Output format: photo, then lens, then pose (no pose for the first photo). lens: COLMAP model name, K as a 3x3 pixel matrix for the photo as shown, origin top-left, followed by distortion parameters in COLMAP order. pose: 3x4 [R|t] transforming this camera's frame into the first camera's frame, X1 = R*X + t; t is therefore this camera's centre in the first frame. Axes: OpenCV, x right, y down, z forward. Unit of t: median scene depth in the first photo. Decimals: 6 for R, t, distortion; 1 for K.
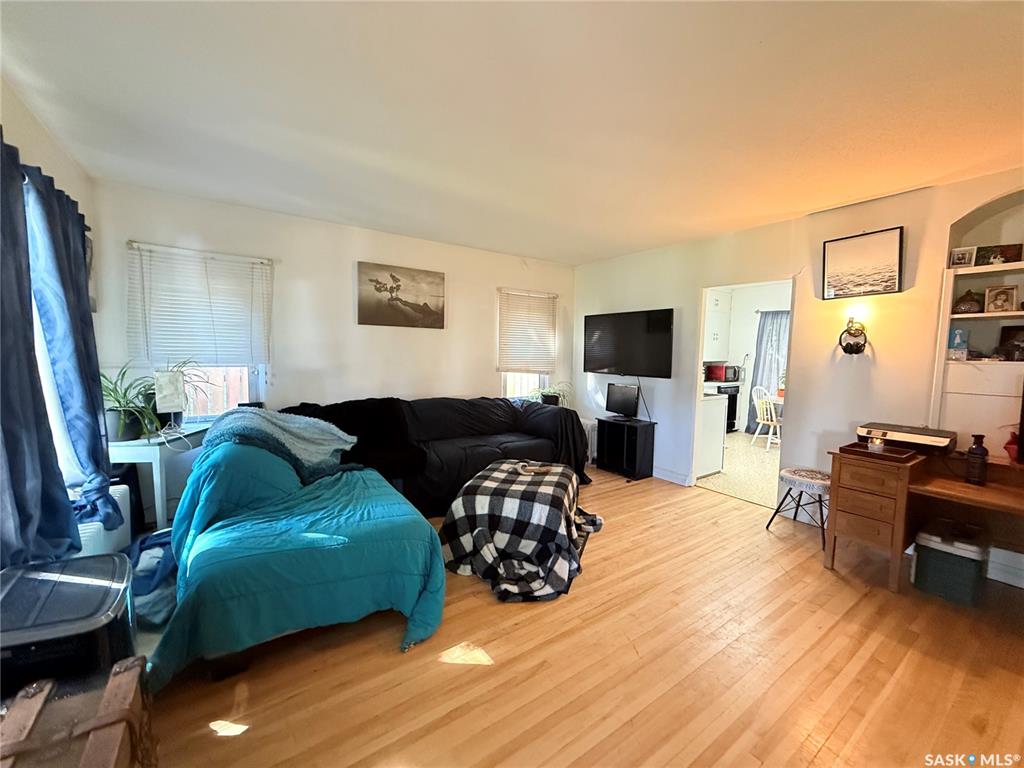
lens RADIAL K [[406.3, 0, 513.5], [0, 406.3, 387.9], [0, 0, 1]] dist [-0.000715, 0.000020]
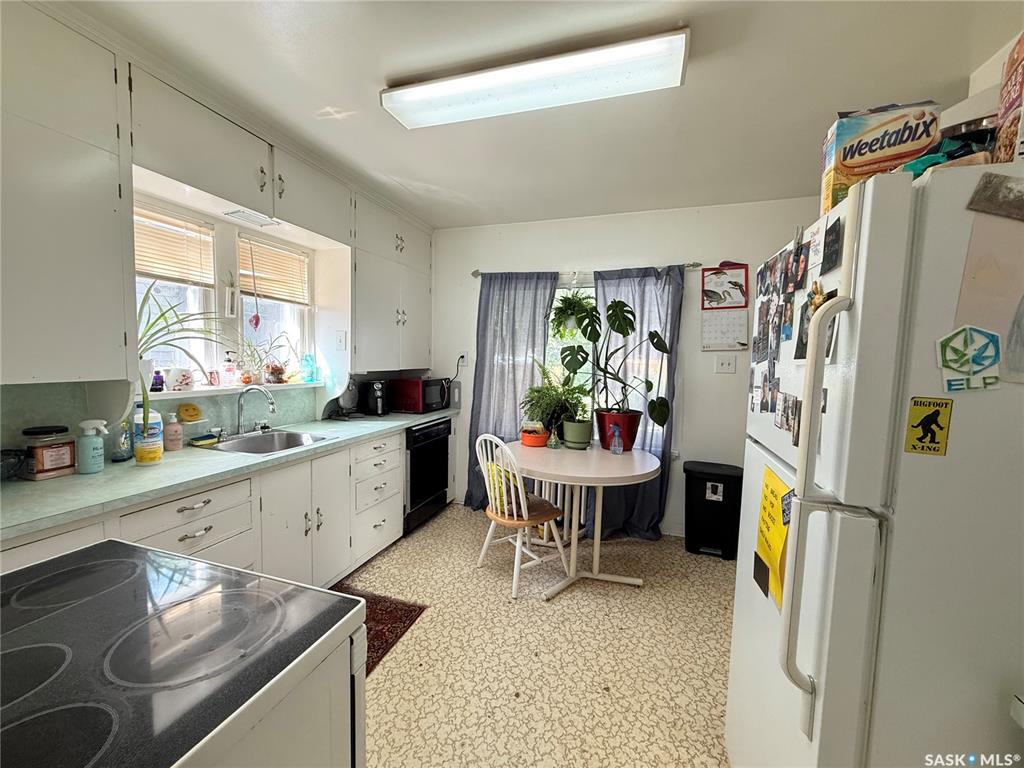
lens RADIAL K [[406.3, 0, 514.9], [0, 406.3, 386.6], [0, 0, 1]] dist [-0.000715, 0.000020]
pose [[0.800306, -0.037407, 0.598424, 0.323104], [0.038377, 0.999201, 0.011135, -0.047540], [-0.598363, 0.014054, 0.801102, 0.554384]]
